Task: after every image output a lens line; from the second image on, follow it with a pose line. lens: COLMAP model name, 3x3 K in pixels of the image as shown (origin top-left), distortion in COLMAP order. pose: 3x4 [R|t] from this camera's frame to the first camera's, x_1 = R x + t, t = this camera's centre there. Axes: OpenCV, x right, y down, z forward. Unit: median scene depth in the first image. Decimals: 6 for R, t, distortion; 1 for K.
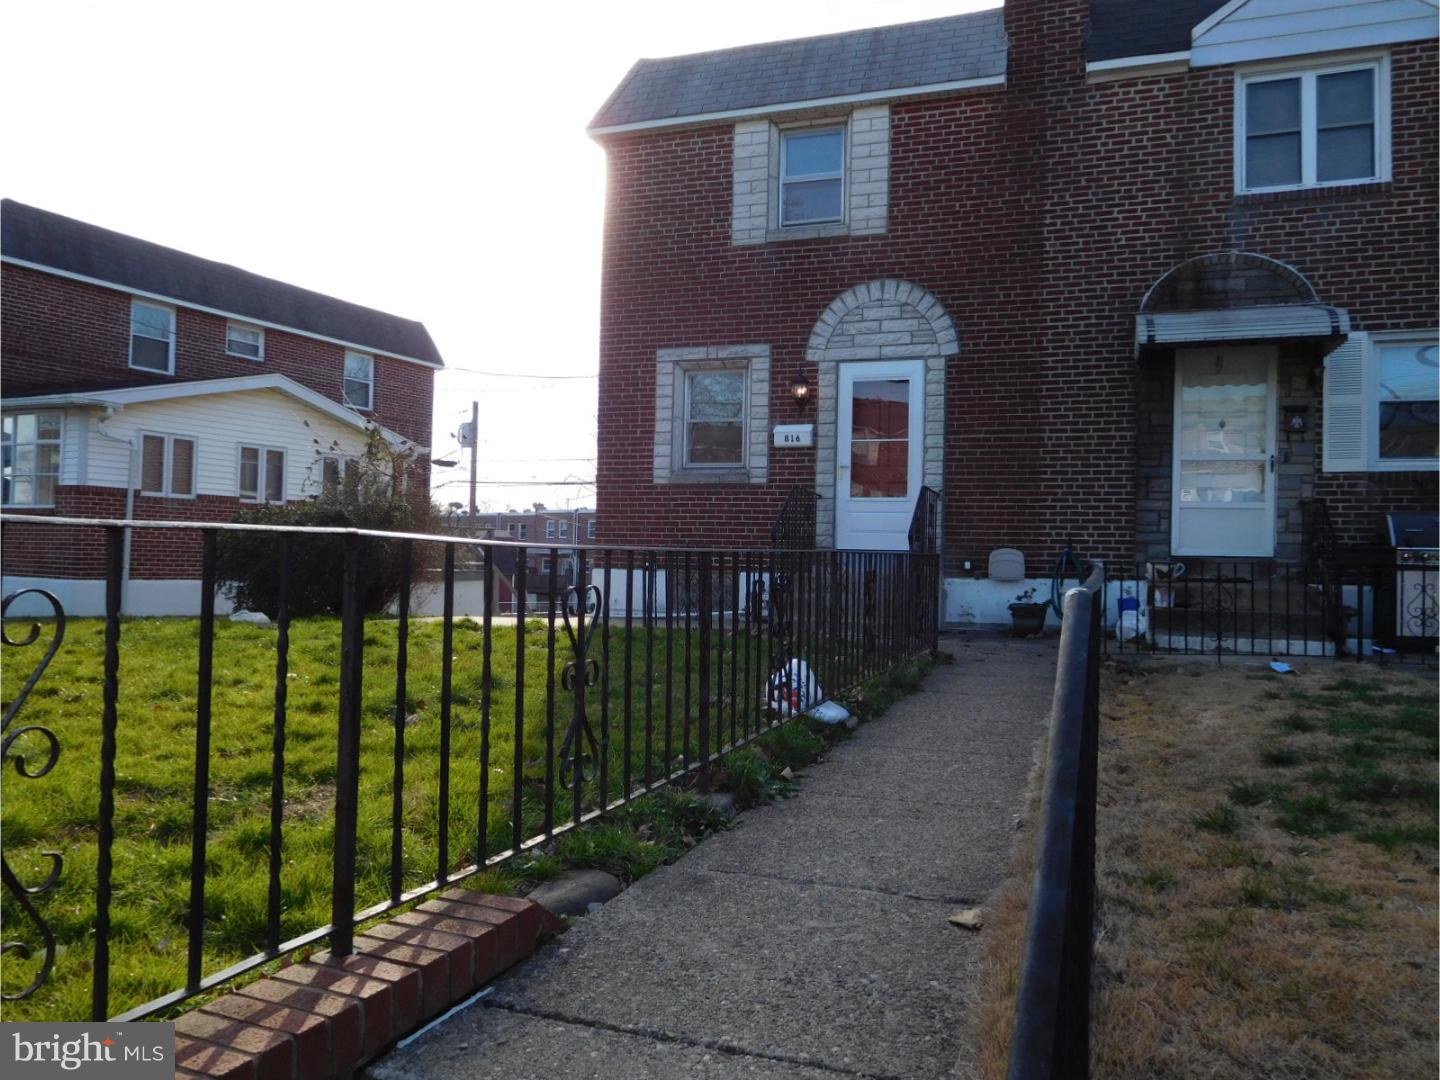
lens RADIAL K [[1062.3, 0, 727.2], [0, 1062.3, 551.8], [0, 0, 1]] dist [-0.029525, 0.006952]
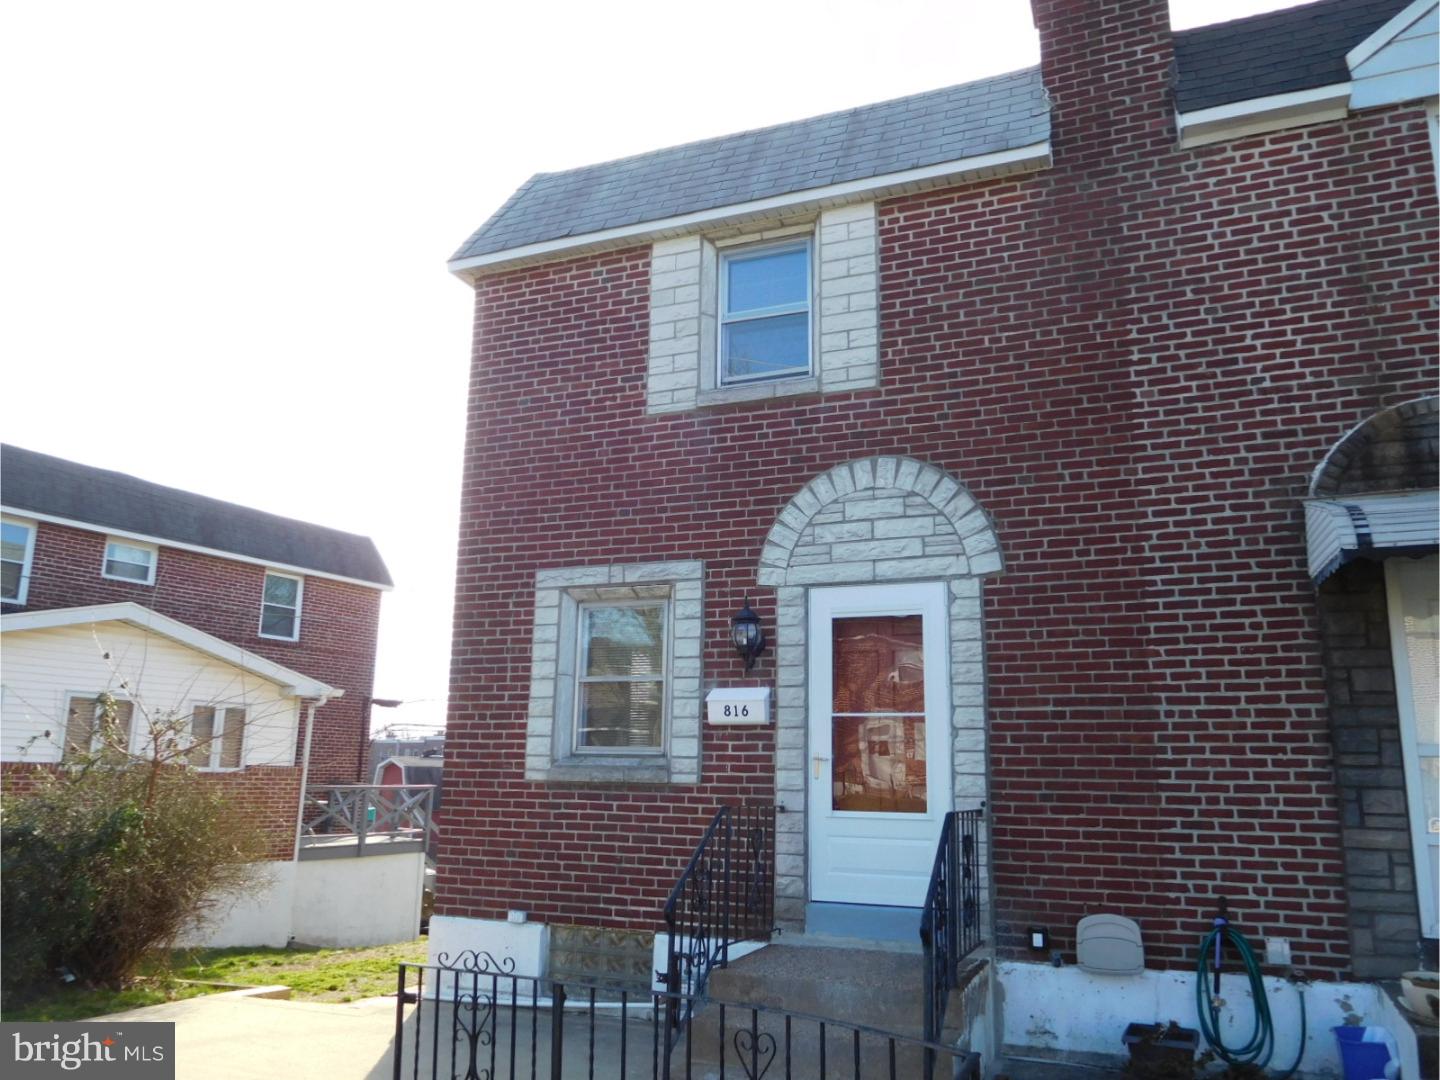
lens RADIAL K [[1062.3, 0, 734.0], [0, 1062.3, 545.5], [0, 0, 1]] dist [-0.029525, 0.006952]
pose [[0.999335, -0.014834, -0.033301, 0.086303], [0.007793, 0.979283, -0.202345, -0.080173], [0.035613, 0.201951, 0.978748, 0.400223]]
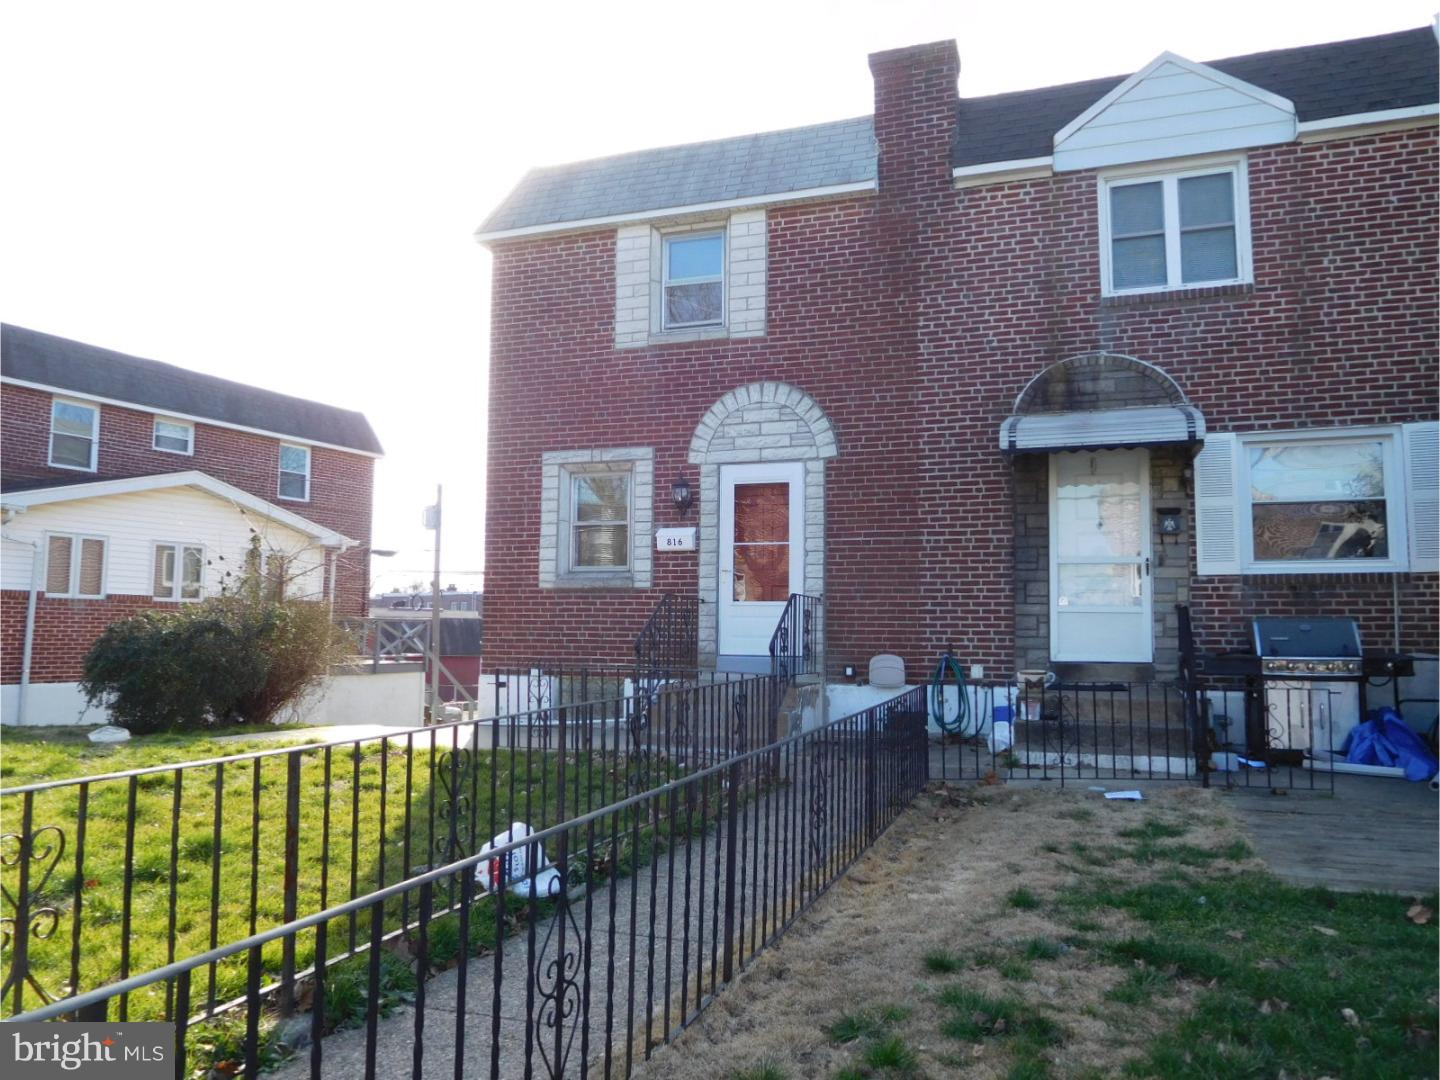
lens RADIAL K [[1062.3, 0, 722.5], [0, 1062.3, 551.9], [0, 0, 1]] dist [-0.029525, 0.006952]
pose [[0.999901, -0.011943, 0.007459, 0.103556], [0.012420, 0.997638, -0.067561, -0.032235], [-0.006634, 0.067647, 0.997687, 0.019282]]
